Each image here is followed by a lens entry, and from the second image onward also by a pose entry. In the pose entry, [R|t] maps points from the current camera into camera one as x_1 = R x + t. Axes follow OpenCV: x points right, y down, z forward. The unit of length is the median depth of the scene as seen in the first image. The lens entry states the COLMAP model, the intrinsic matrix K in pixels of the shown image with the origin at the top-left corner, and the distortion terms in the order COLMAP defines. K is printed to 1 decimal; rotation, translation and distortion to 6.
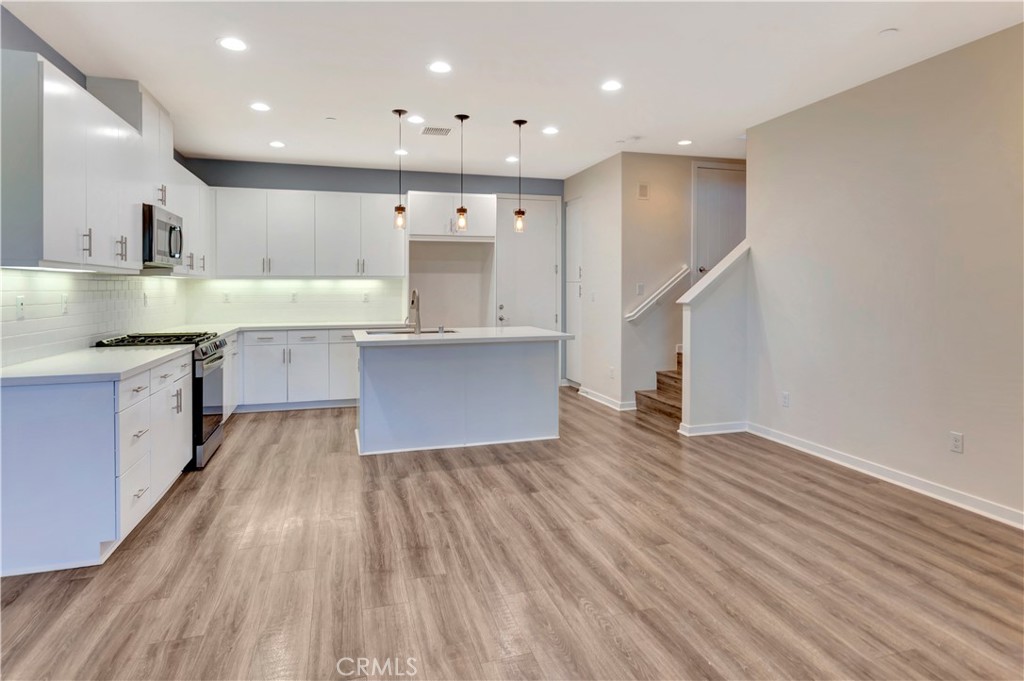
lens RADIAL K [[578.3, 0, 526.1], [0, 578.3, 295.7], [0, 0, 1]] dist [-0.004275, 0.000779]
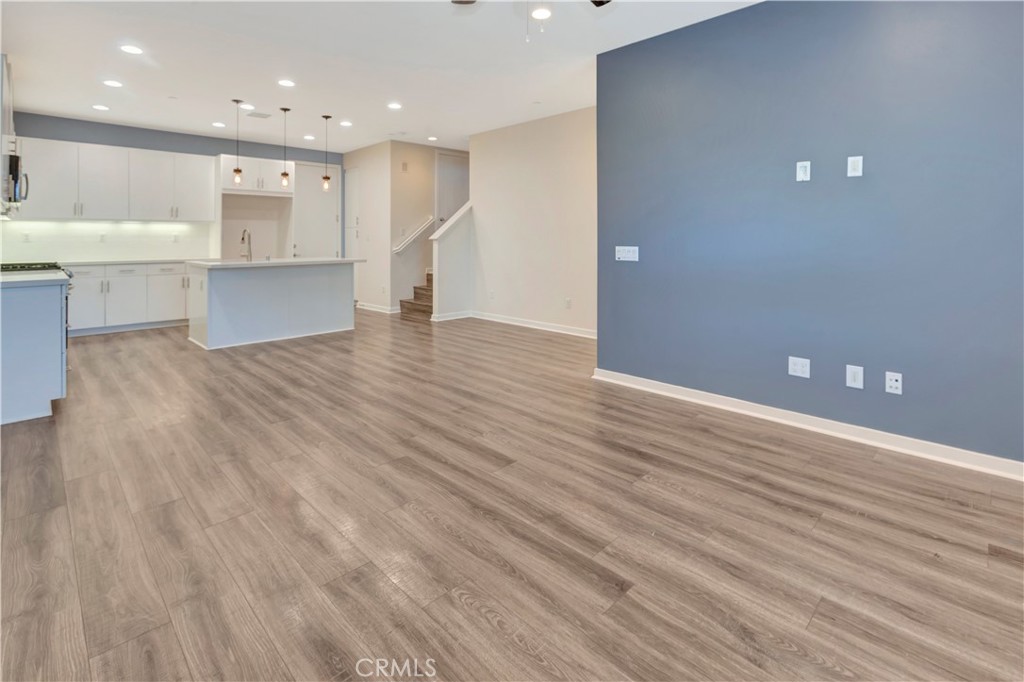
lens RADIAL K [[480.9, 0, 514.0], [0, 480.9, 237.3], [0, 0, 1]] dist [0.001540, 0.001005]
pose [[0.891580, -0.000456, 0.452864, -0.133585], [0.007913, 0.999863, -0.014572, 0.028184], [-0.452795, 0.016576, 0.891461, -0.291955]]
